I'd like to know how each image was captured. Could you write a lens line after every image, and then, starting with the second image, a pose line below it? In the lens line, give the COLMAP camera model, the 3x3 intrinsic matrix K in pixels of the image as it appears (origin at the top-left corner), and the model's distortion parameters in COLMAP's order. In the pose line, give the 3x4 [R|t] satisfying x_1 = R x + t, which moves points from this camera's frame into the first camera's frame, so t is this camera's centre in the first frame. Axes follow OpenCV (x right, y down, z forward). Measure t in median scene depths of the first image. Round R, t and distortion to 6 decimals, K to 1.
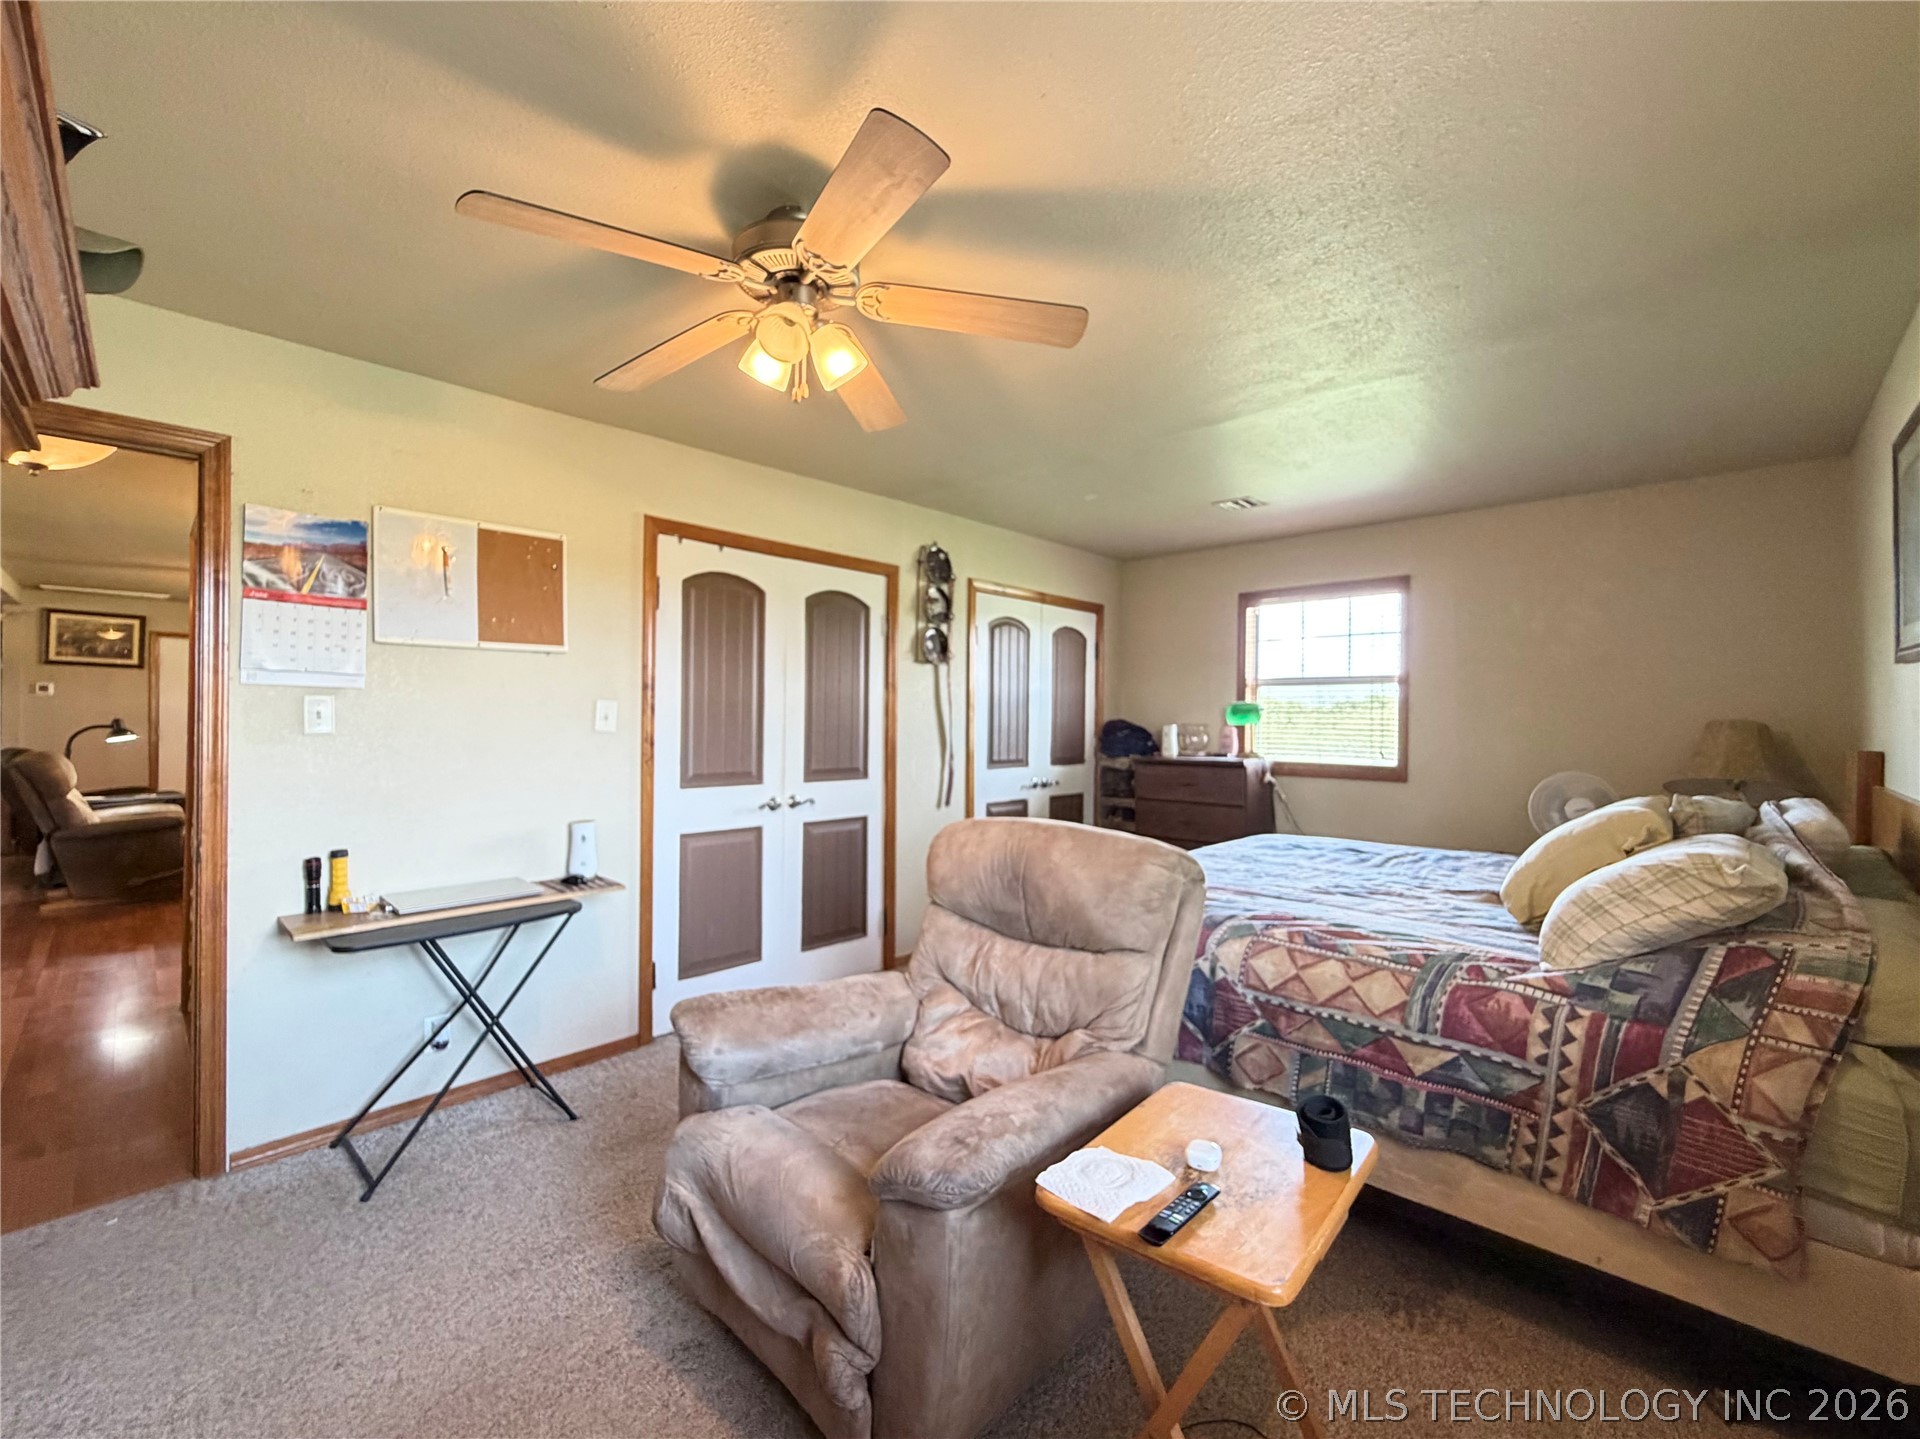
lens RADIAL K [[770.2, 0, 947.3], [0, 770.2, 722.8], [0, 0, 1]] dist [-0.000884, 0.000427]
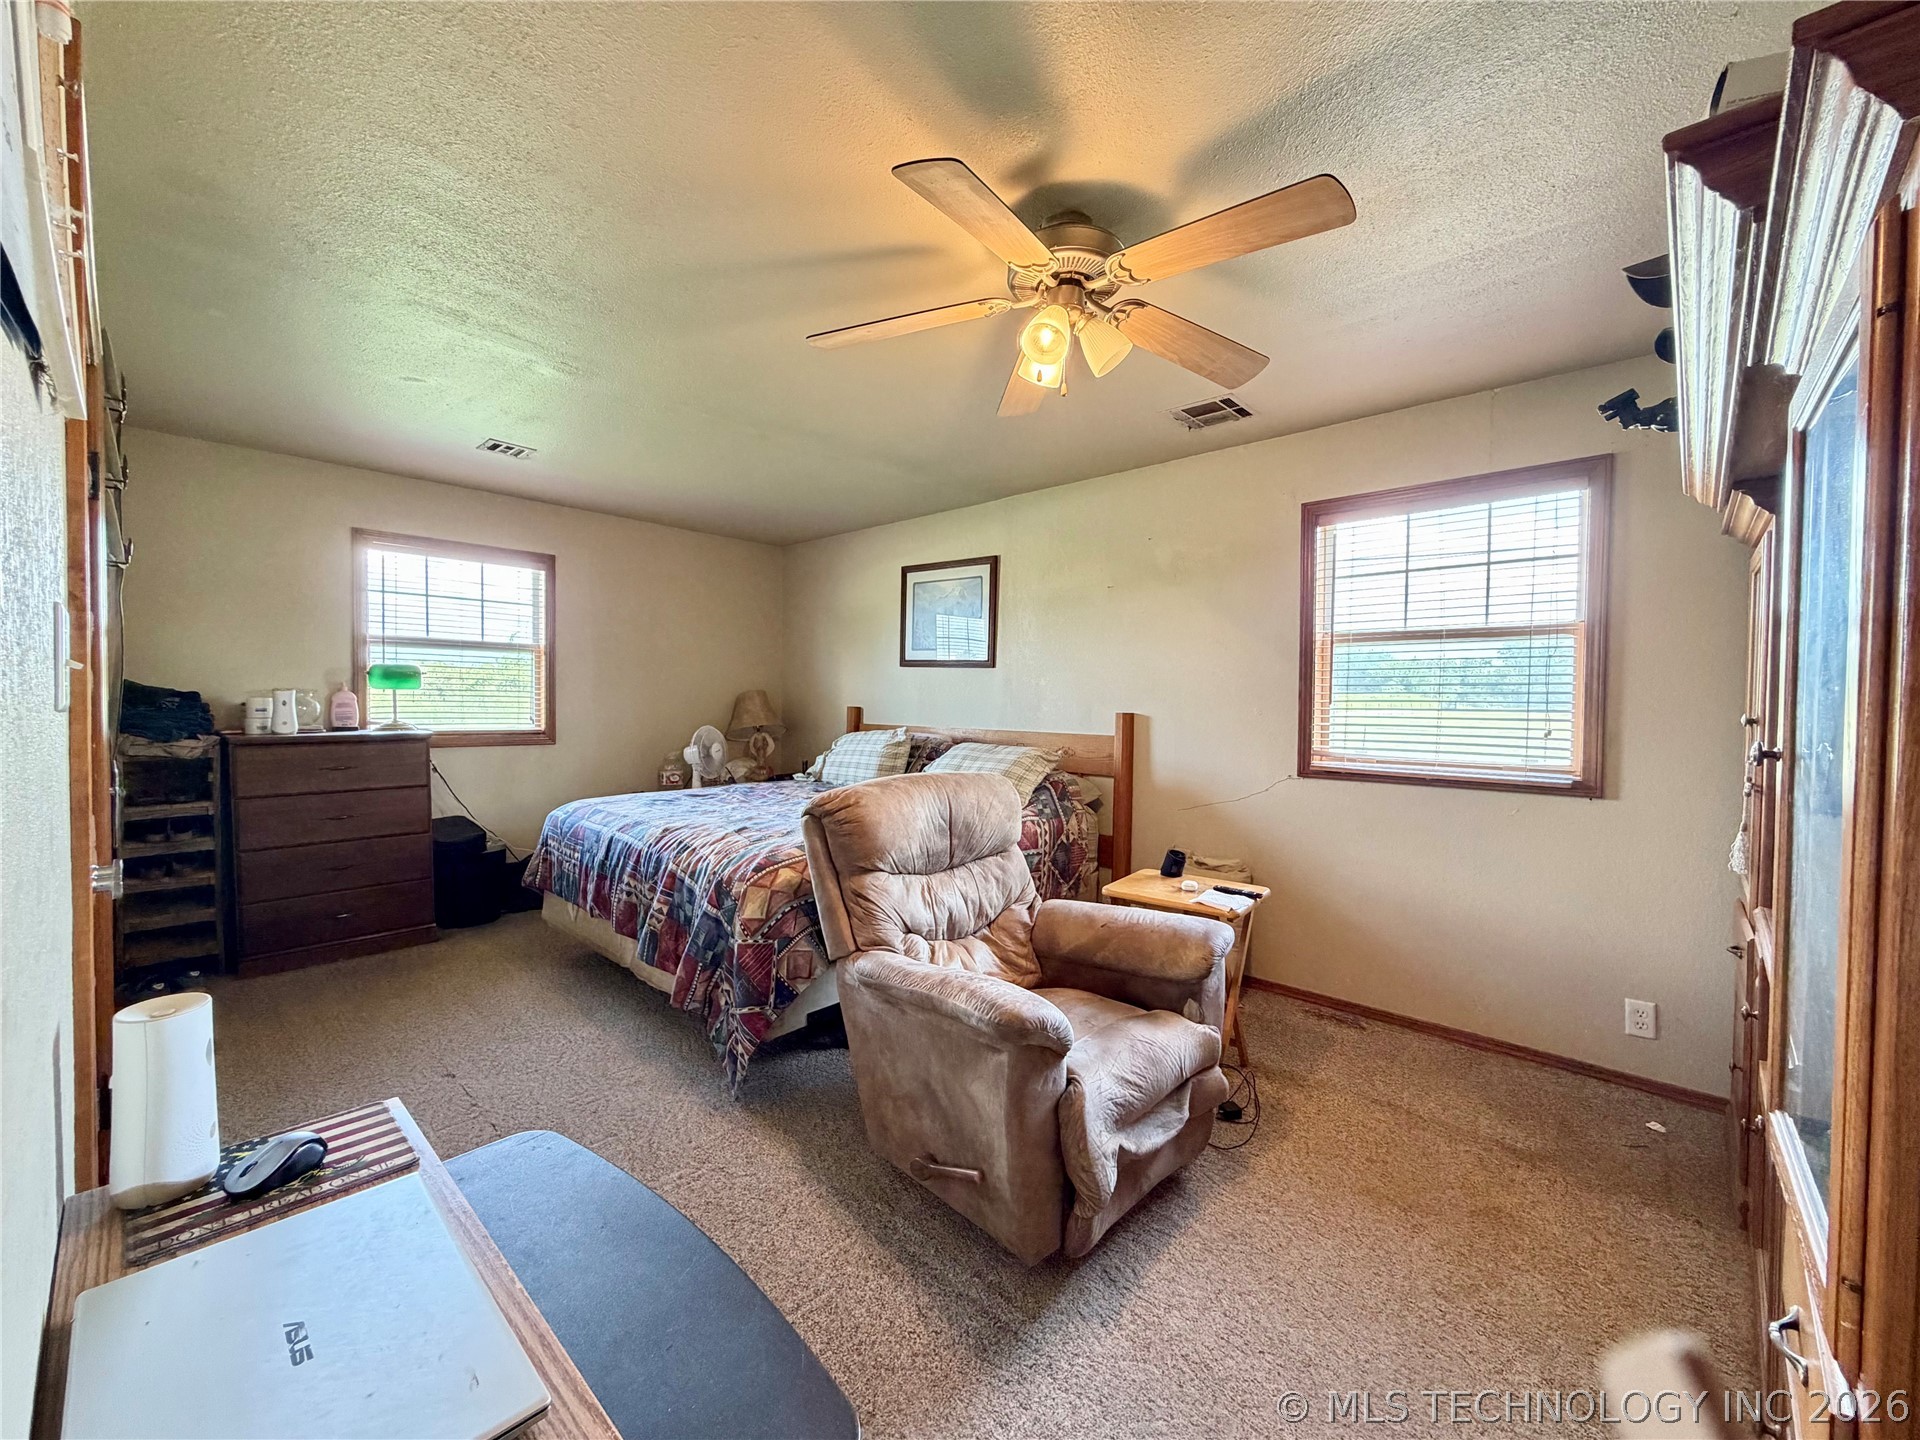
lens RADIAL K [[770.2, 0, 955.7], [0, 770.2, 716.1], [0, 0, 1]] dist [-0.000884, 0.000427]
pose [[-0.009521, -0.029906, 0.999507, -1.416271], [-0.009837, 0.999507, 0.029812, -0.000383], [-0.999906, -0.009549, -0.009810, 1.254284]]
